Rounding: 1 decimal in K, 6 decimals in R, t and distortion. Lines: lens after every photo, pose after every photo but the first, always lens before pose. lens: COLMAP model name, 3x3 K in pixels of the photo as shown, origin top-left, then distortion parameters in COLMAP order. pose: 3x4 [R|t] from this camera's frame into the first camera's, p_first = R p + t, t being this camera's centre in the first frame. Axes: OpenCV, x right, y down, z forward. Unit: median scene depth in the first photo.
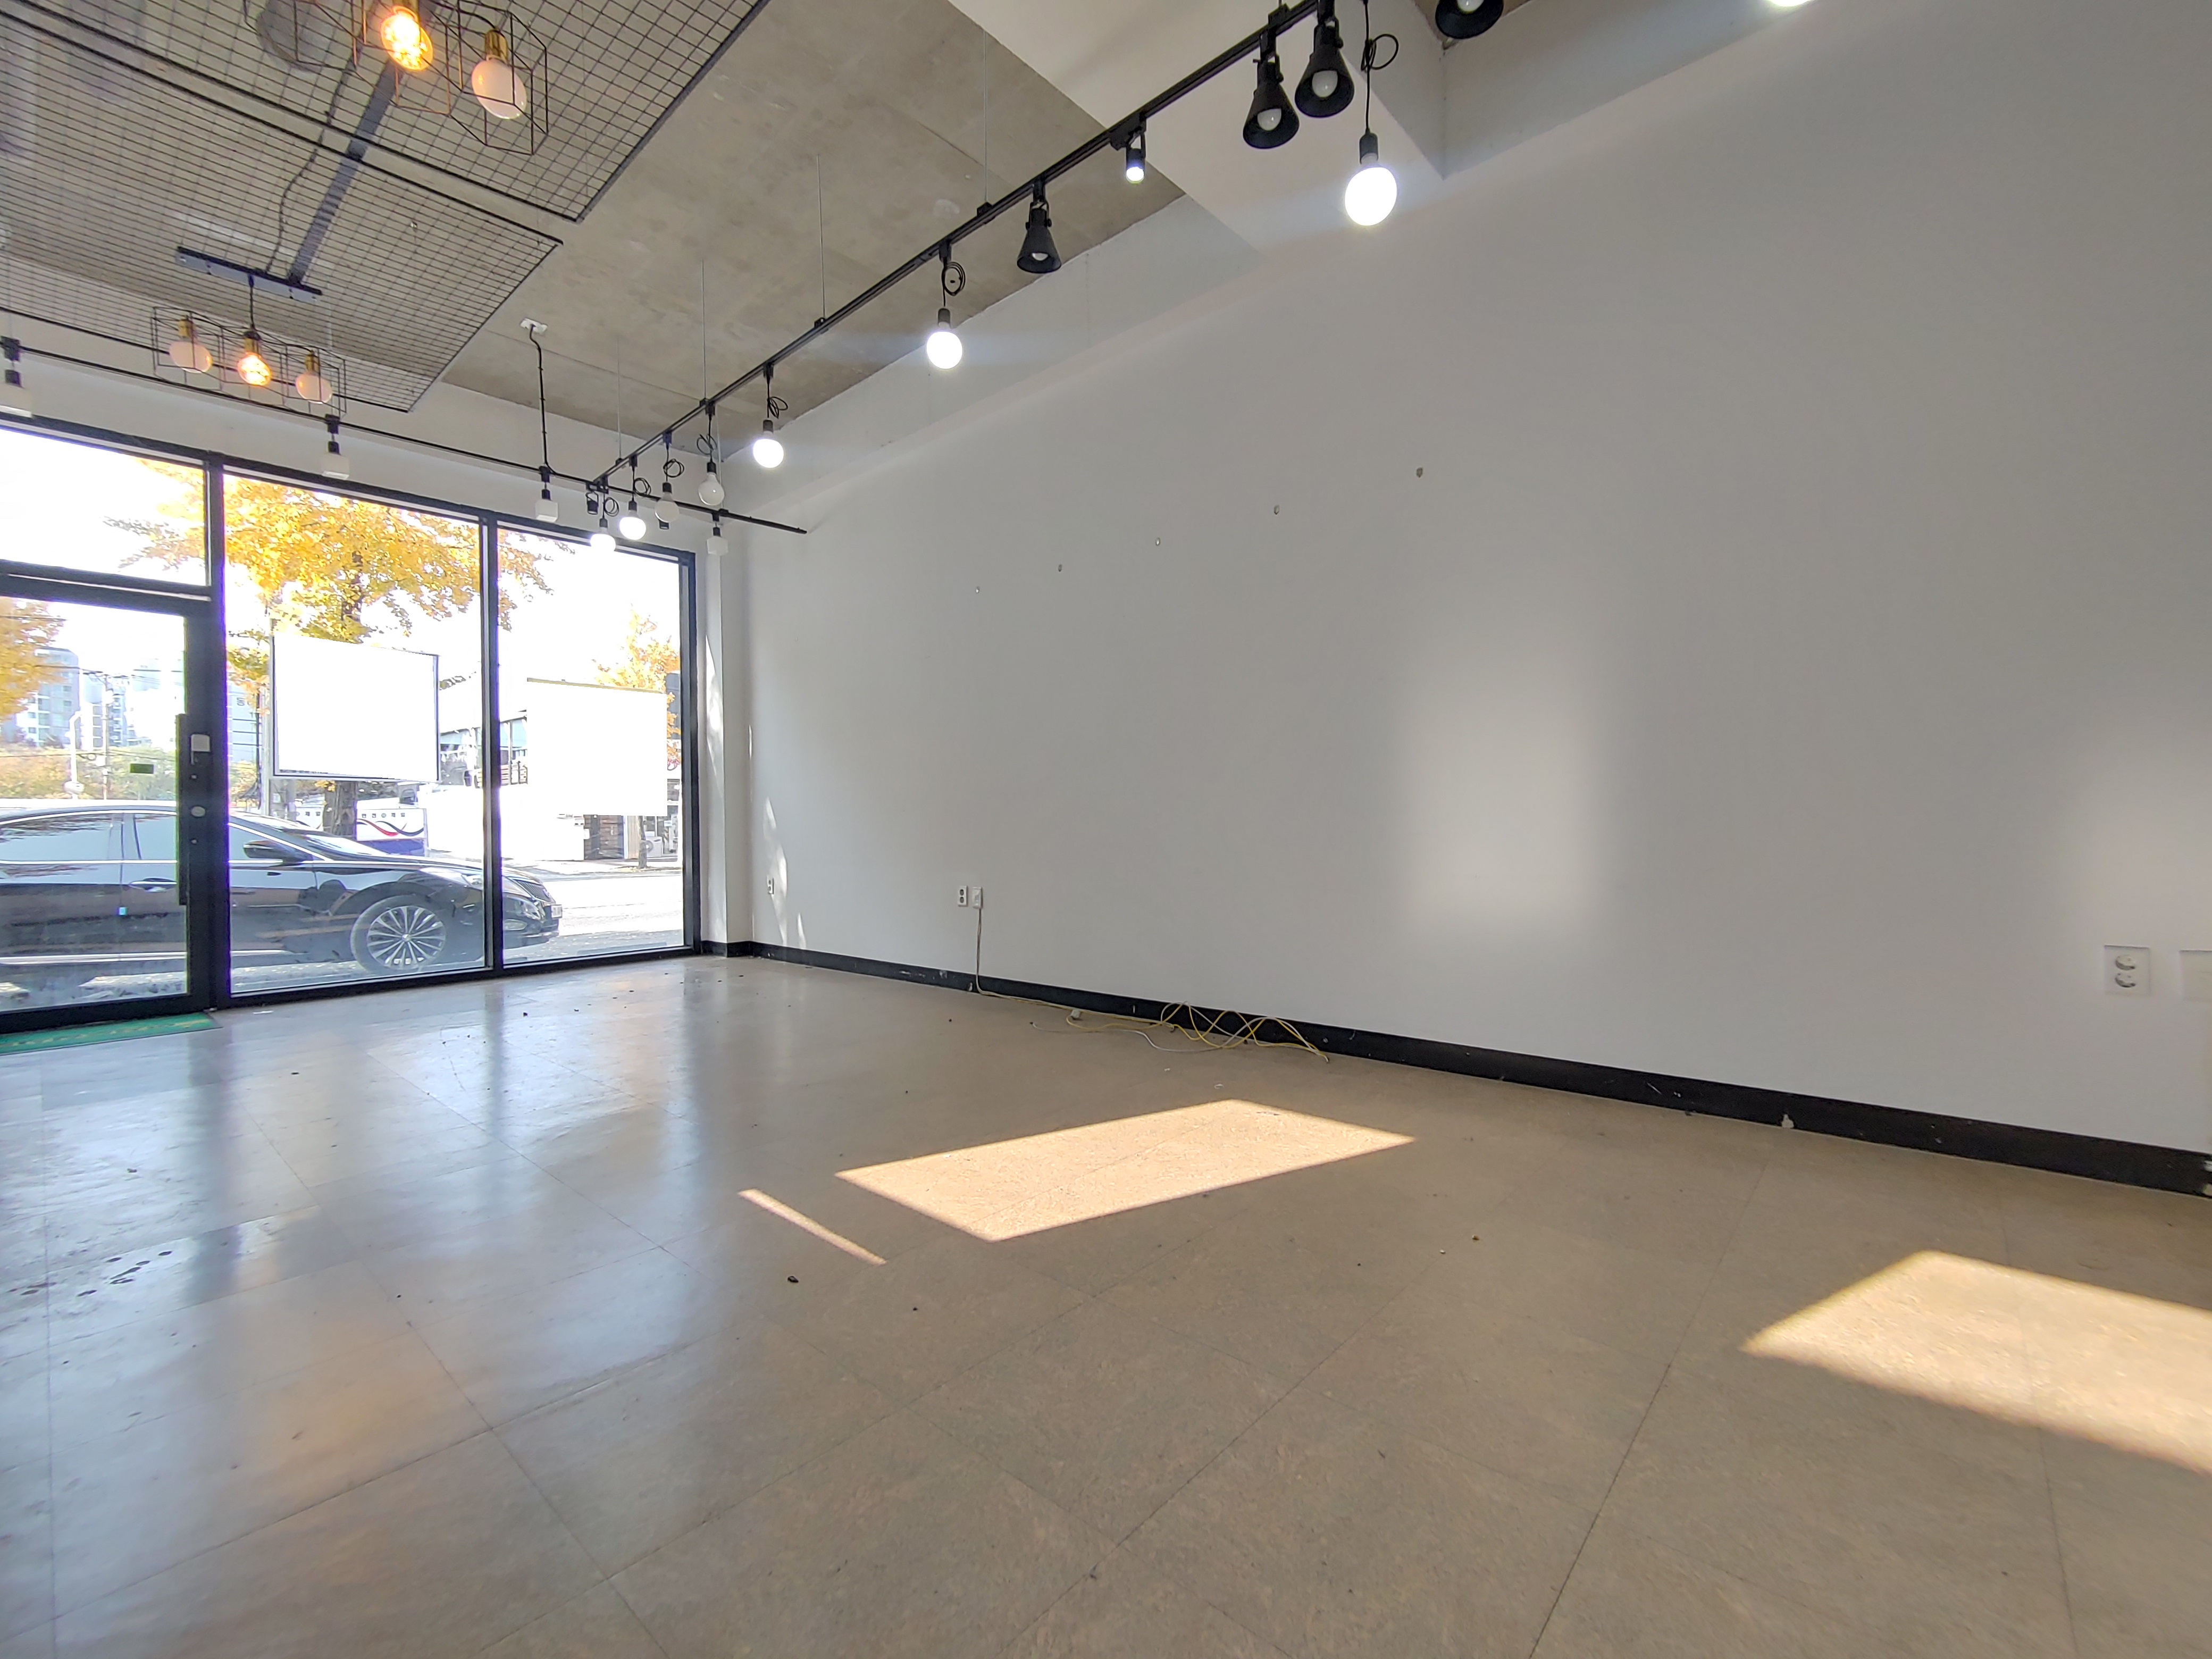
lens RADIAL K [[938.5, 0, 1111.0], [0, 938.5, 829.4], [0, 0, 1]] dist [0.000651, 0.000124]
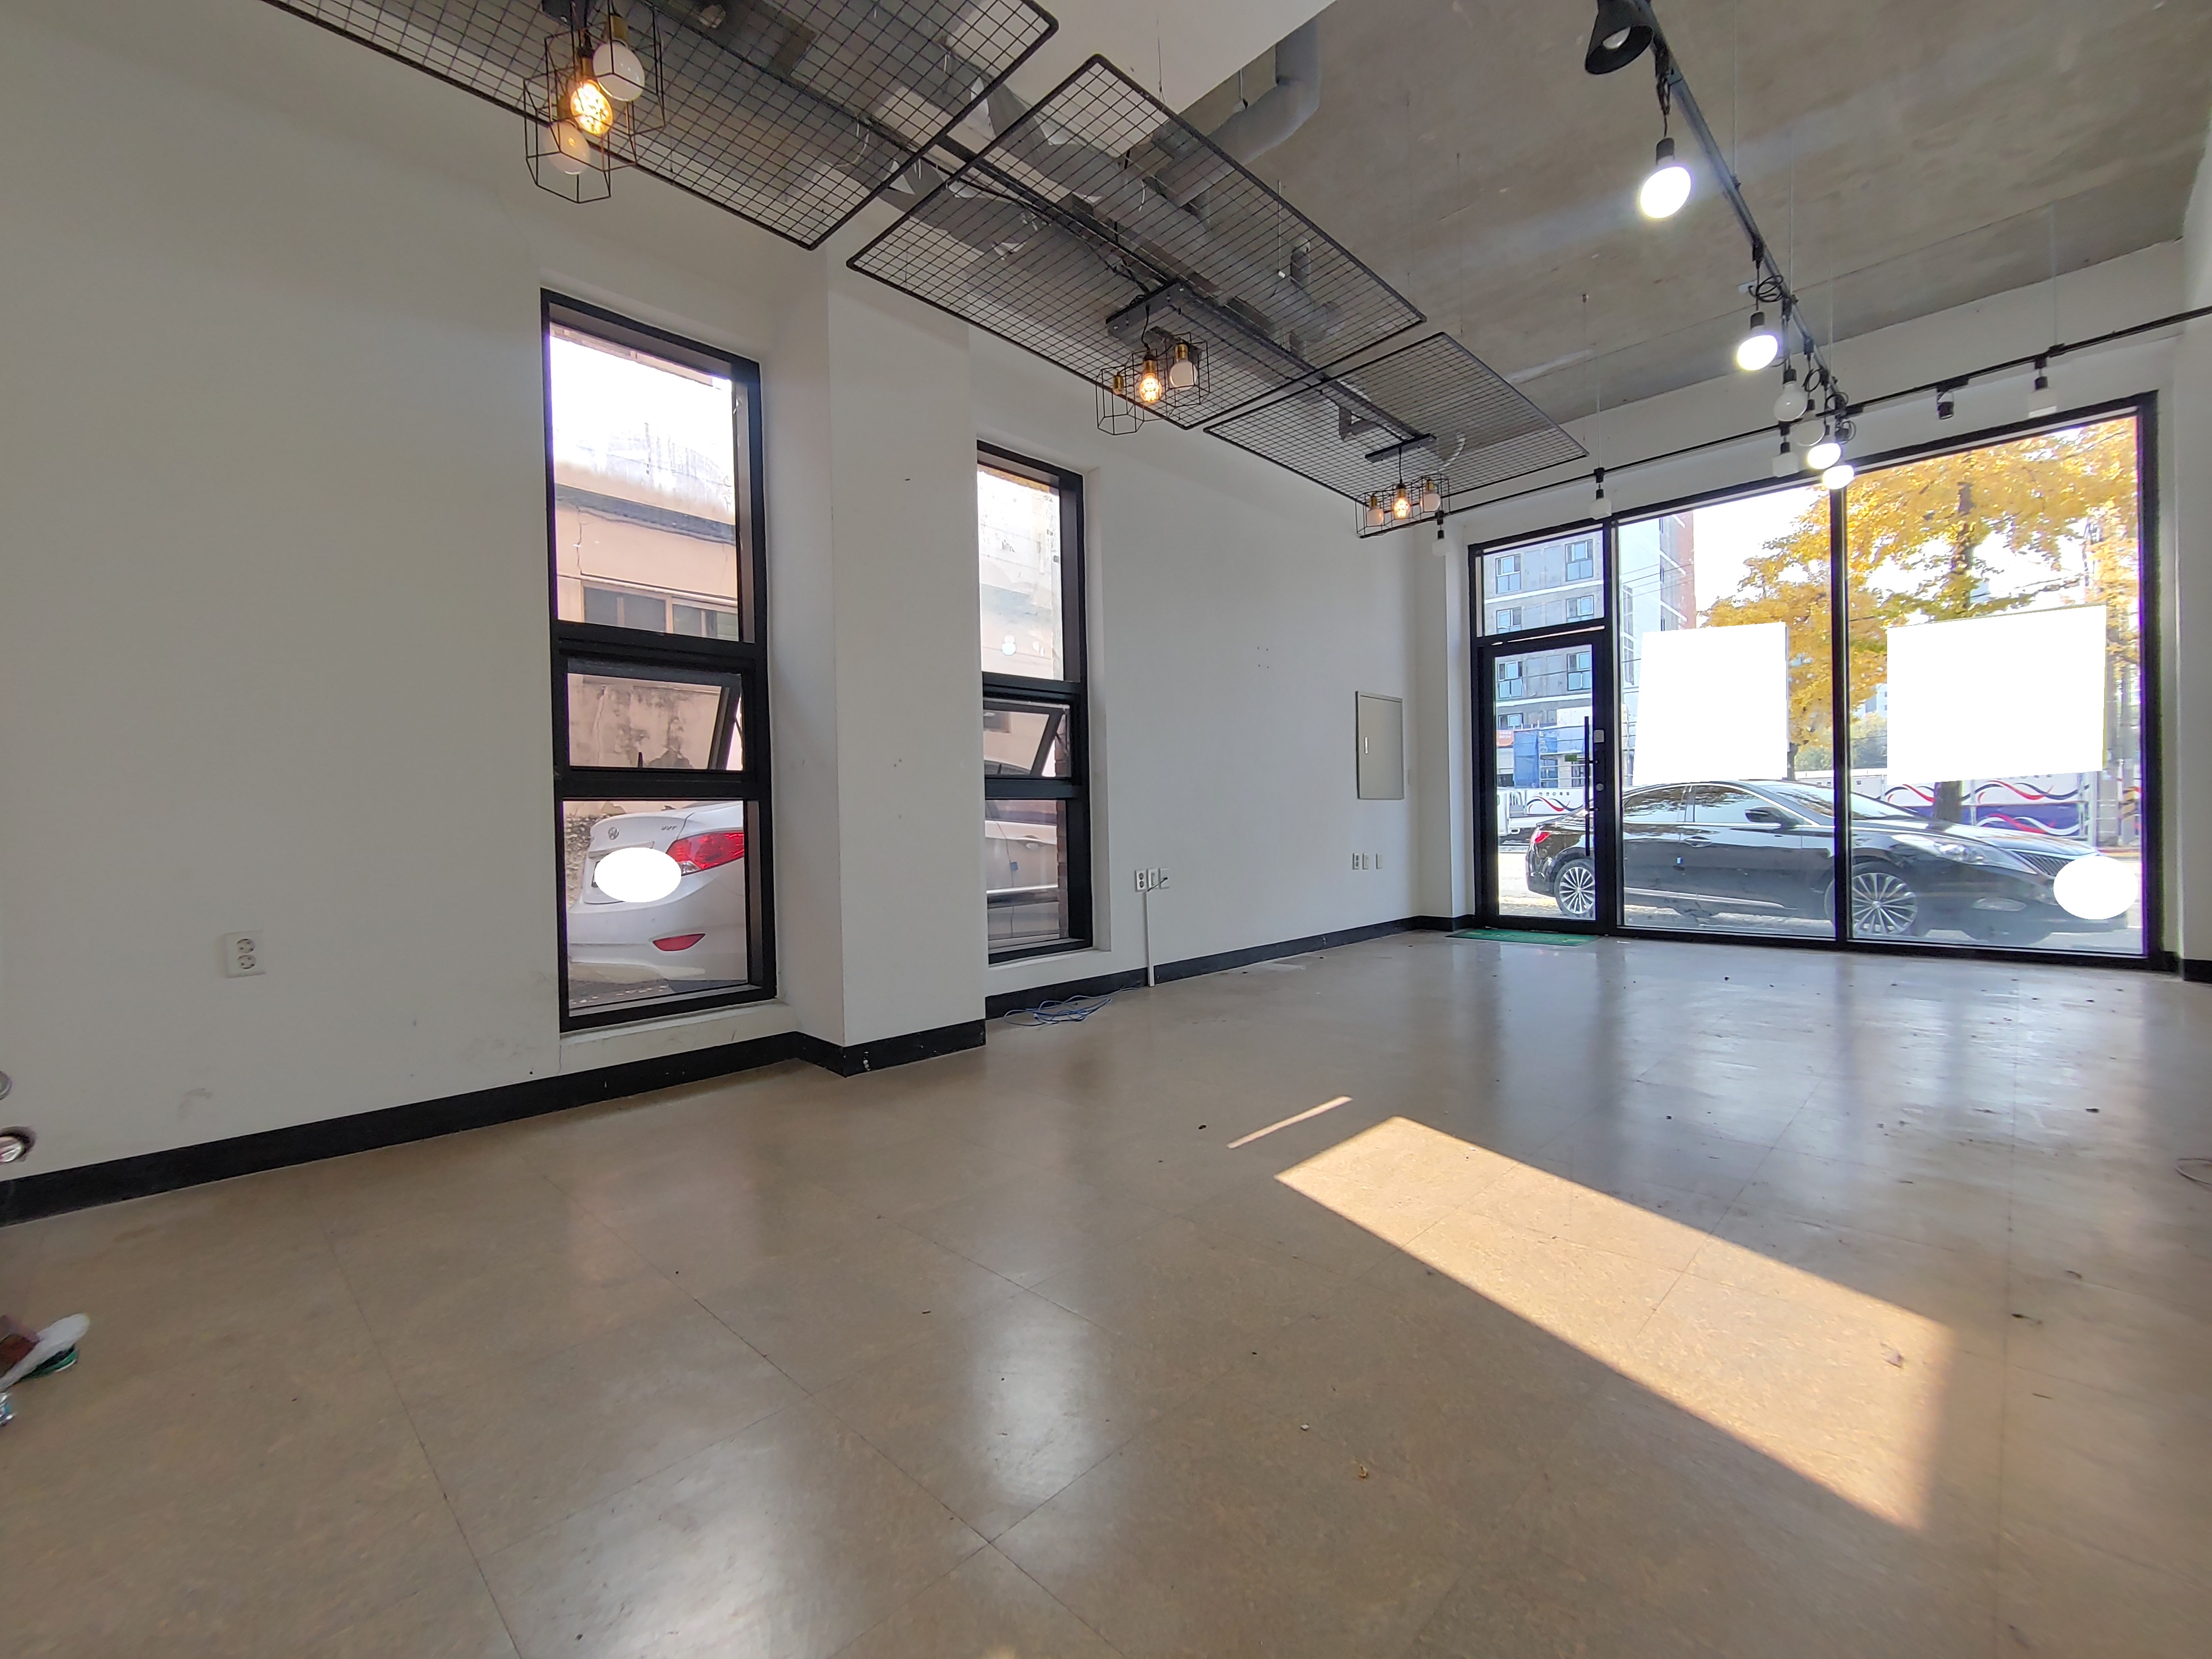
lens RADIAL K [[938.5, 0, 1111.0], [0, 938.5, 829.4], [0, 0, 1]] dist [0.000651, 0.000124]
pose [[-0.049874, 0.022925, -0.998492, 0.397553], [0.017823, 0.999598, 0.022060, -0.000056], [0.998597, -0.016696, -0.050262, 0.351782]]
